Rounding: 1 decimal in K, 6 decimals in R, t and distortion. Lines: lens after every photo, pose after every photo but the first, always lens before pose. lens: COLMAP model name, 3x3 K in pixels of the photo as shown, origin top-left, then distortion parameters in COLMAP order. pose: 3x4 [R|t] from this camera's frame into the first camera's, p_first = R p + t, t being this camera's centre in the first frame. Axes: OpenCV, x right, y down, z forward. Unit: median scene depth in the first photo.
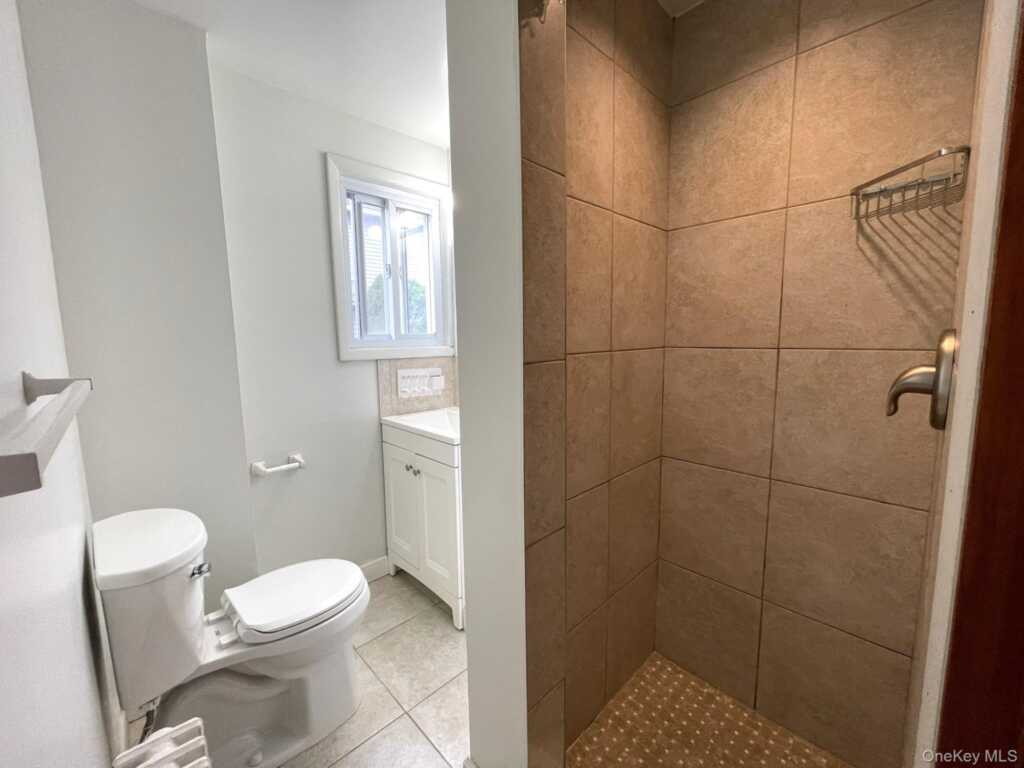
lens RADIAL K [[411.3, 0, 497.5], [0, 411.3, 387.4], [0, 0, 1]] dist [-0.002040, -0.000187]
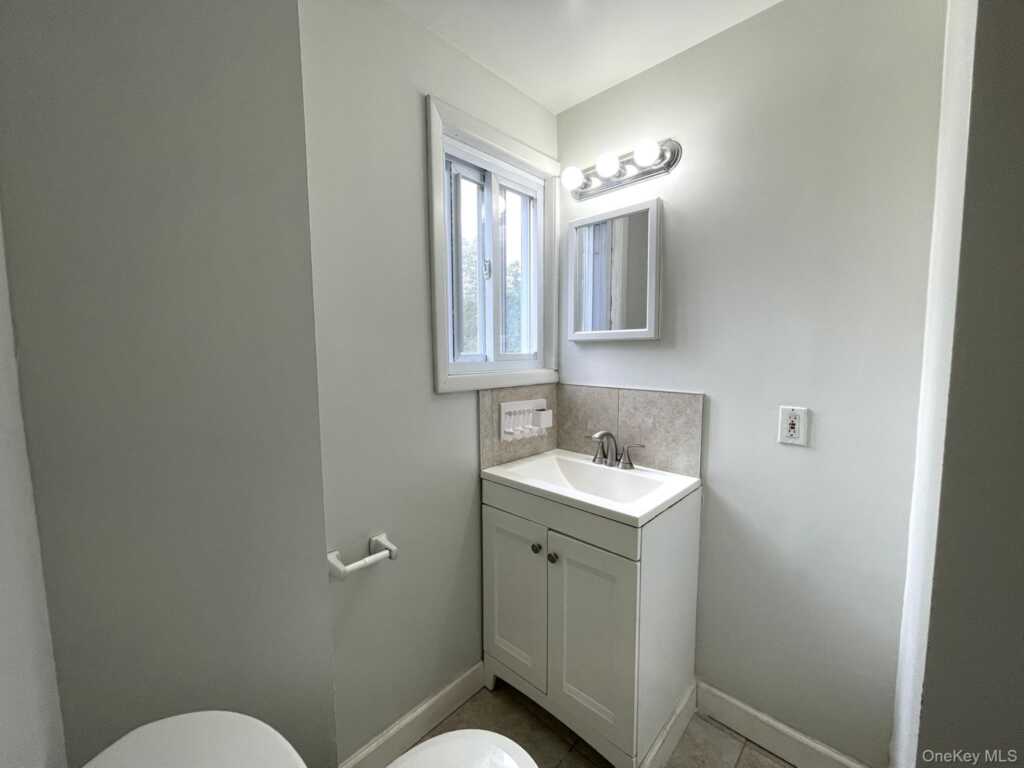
lens RADIAL K [[411.3, 0, 497.5], [0, 411.3, 387.4], [0, 0, 1]] dist [-0.002040, -0.000187]
pose [[0.999624, 0.003187, 0.027223, -0.268188], [-0.002242, 0.999397, -0.034649, -0.045561], [-0.027317, 0.034575, 0.999029, 0.268451]]
